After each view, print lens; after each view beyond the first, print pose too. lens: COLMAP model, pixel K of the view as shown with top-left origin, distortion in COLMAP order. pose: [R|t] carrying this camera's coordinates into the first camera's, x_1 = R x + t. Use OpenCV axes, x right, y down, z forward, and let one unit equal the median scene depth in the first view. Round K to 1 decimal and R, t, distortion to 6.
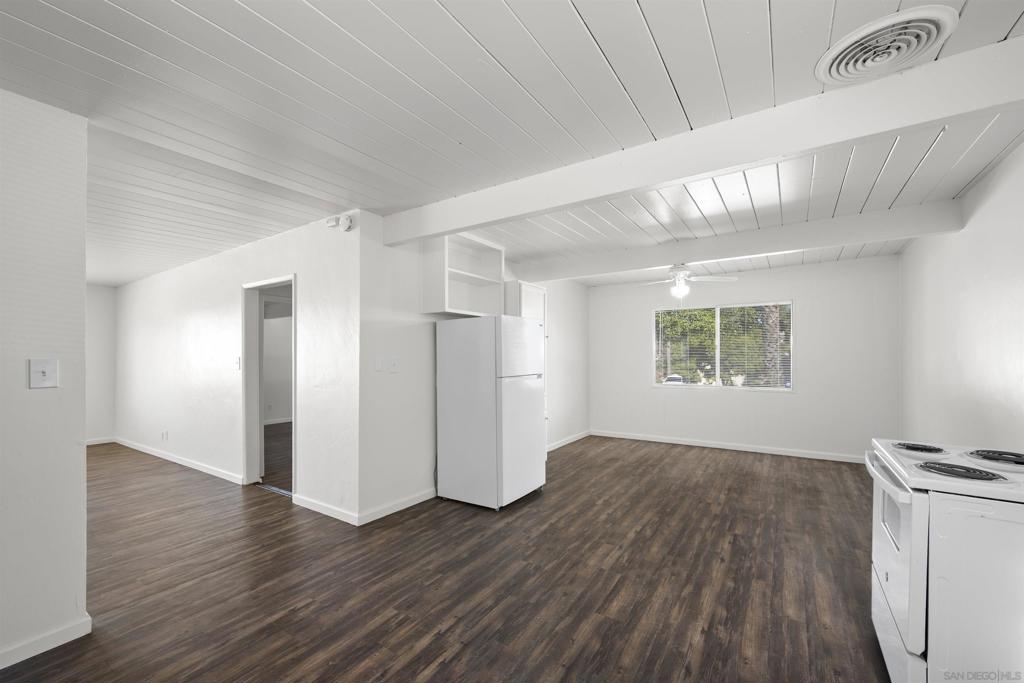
lens RADIAL K [[409.1, 0, 516.2], [0, 409.1, 364.2], [0, 0, 1]] dist [0.006492, -0.000097]
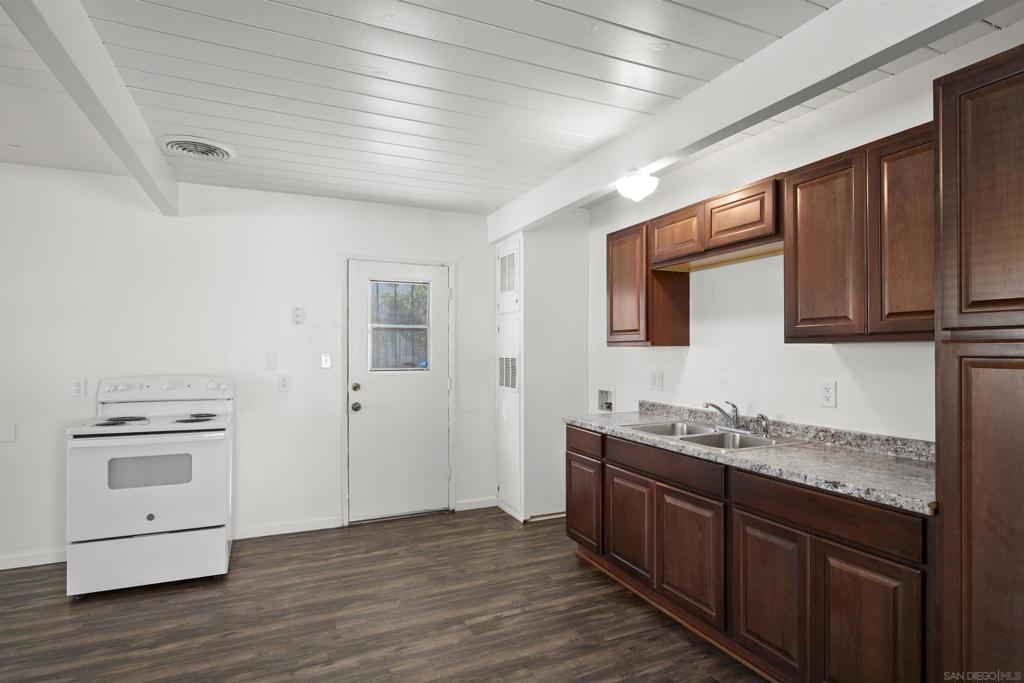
lens RADIAL K [[539.0, 0, 505.7], [0, 539.0, 352.1], [0, 0, 1]] dist [-0.002008, -0.002436]
pose [[-0.840747, 0.004354, 0.541410, -0.498058], [0.015851, 0.999737, 0.016575, -0.015402], [-0.541196, 0.022517, -0.840595, 0.891312]]
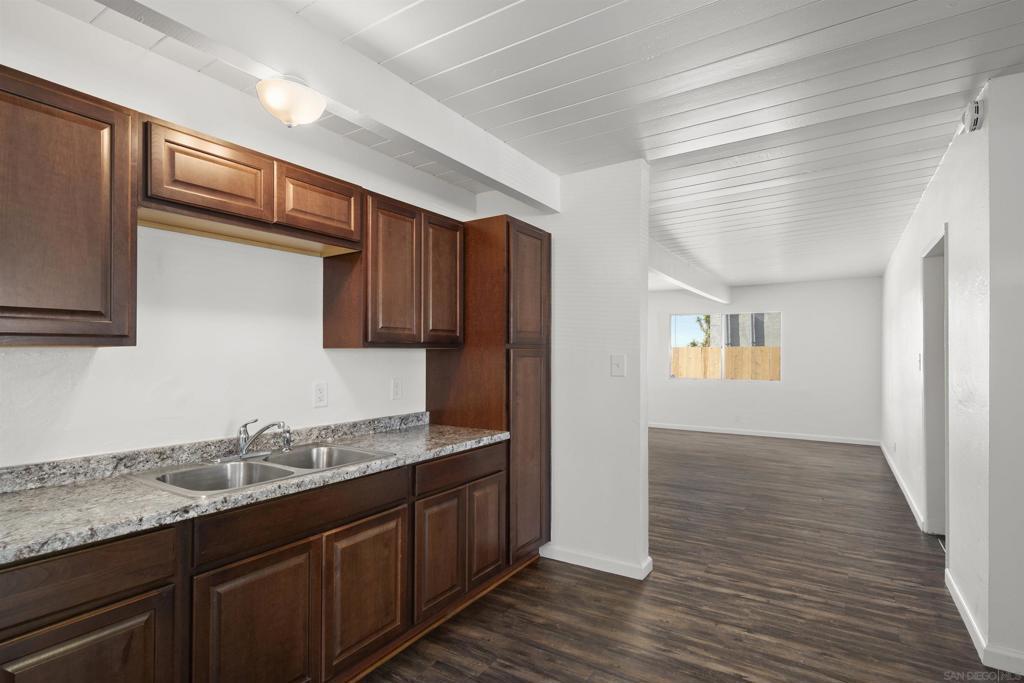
lens RADIAL K [[514.3, 0, 520.4], [0, 514.3, 350.3], [0, 0, 1]] dist [0.013571, 0.001257]
pose [[0.025884, -0.000160, -0.999665, 0.266911], [-0.019222, 0.999815, -0.000657, -0.009671], [0.999480, 0.019233, 0.025877, 0.332175]]
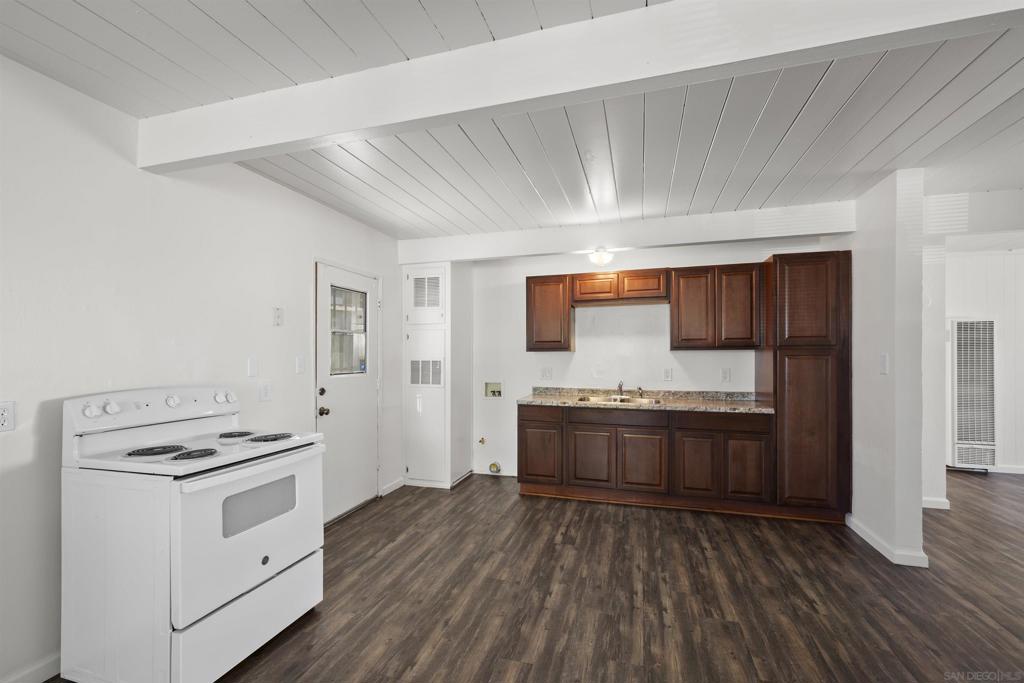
lens RADIAL K [[440.1, 0, 509.0], [0, 440.1, 356.5], [0, 0, 1]] dist [0.001071, 0.000085]
pose [[-0.958578, 0.009978, -0.284655, 0.295885], [0.002833, 0.999671, 0.025499, -0.024189], [0.284816, 0.023636, -0.958291, 1.110085]]
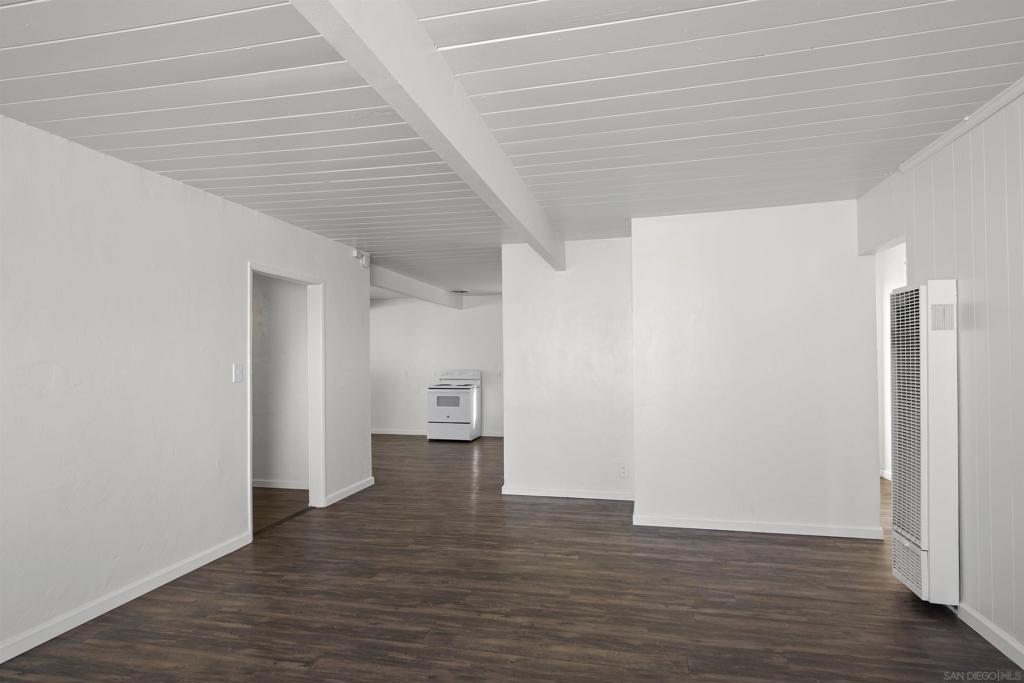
lens RADIAL K [[539.0, 0, 514.9], [0, 539.0, 346.5], [0, 0, 1]] dist [-0.002008, -0.002436]
pose [[-0.357400, 0.032613, 0.933382, -2.083722], [0.032414, 0.999221, -0.022502, -0.012642], [-0.933389, 0.022213, -0.358178, 1.097020]]
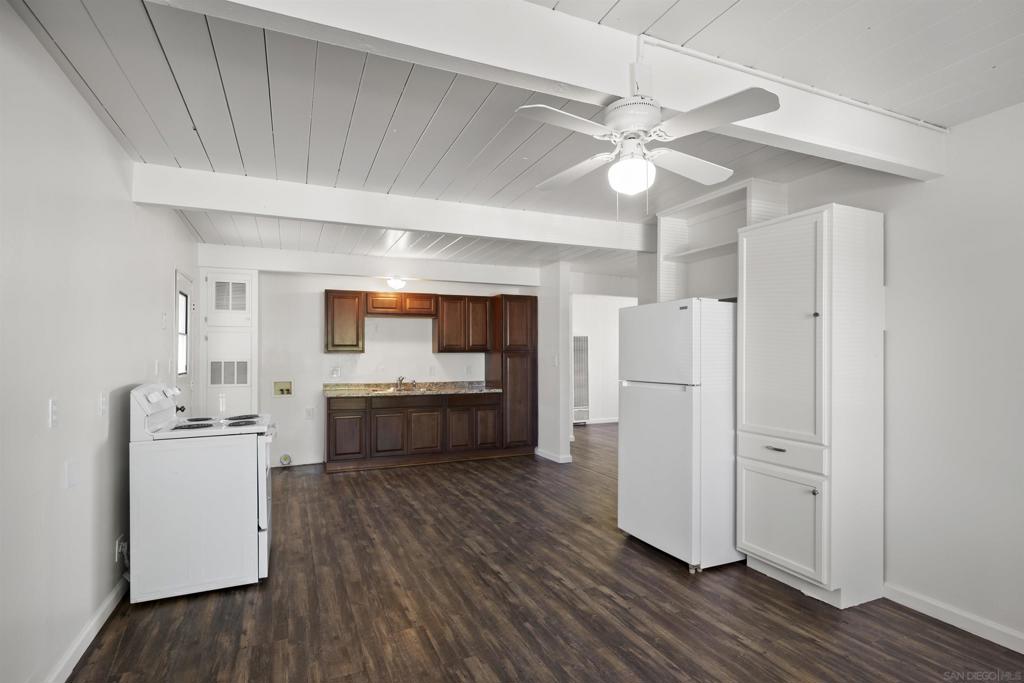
lens RADIAL K [[514.3, 0, 513.1], [0, 514.3, 358.5], [0, 0, 1]] dist [0.013571, 0.001257]
pose [[-0.541646, 0.012550, -0.840513, 0.996281], [-0.011214, 0.999692, 0.022153, -0.033625], [0.840532, 0.021425, -0.541338, 1.381421]]
